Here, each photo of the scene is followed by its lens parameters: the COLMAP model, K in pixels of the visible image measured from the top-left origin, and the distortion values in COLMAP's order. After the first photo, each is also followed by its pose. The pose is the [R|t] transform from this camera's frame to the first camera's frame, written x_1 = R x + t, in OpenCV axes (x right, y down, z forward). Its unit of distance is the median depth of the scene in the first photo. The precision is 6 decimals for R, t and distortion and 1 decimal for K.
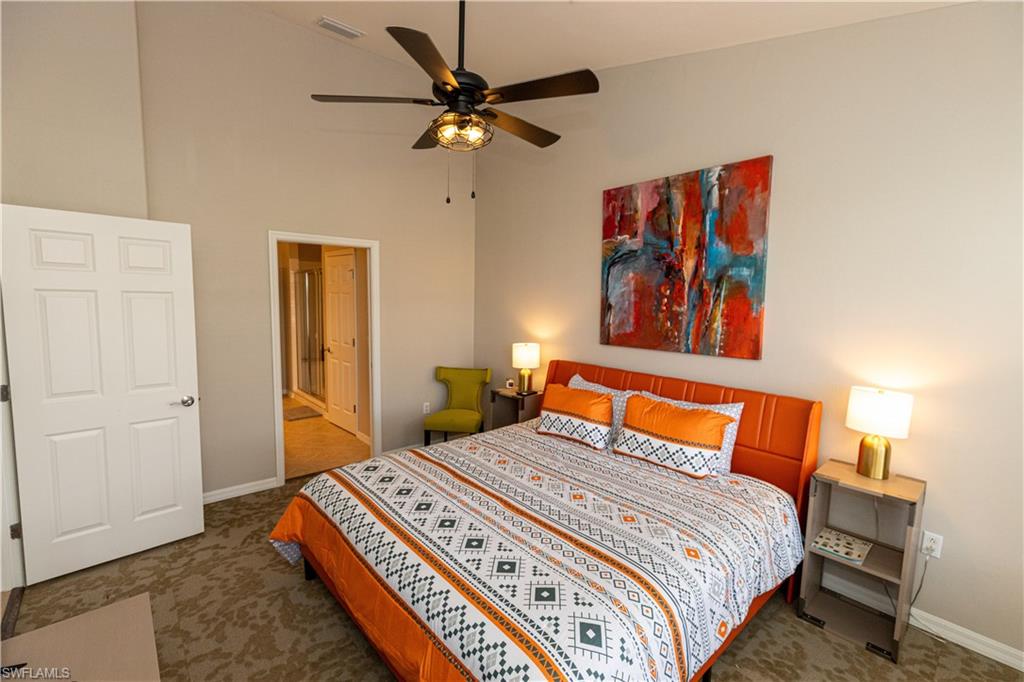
lens RADIAL K [[452.3, 0, 519.6], [0, 452.3, 346.0], [0, 0, 1]] dist [0.004781, 0.000136]
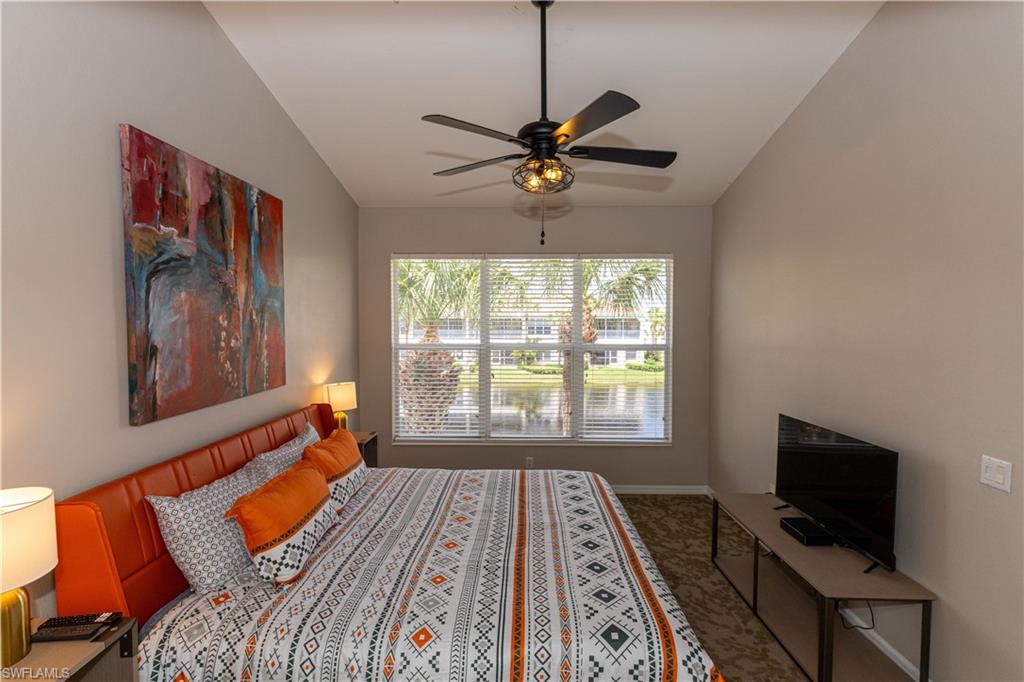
lens RADIAL K [[452.3, 0, 519.6], [0, 452.3, 346.0], [0, 0, 1]] dist [0.004781, 0.000136]
pose [[-0.727411, -0.051468, 0.684269, -0.539215], [0.061430, 0.988295, 0.139638, -0.155085], [-0.683447, 0.143609, -0.715735, 1.200394]]
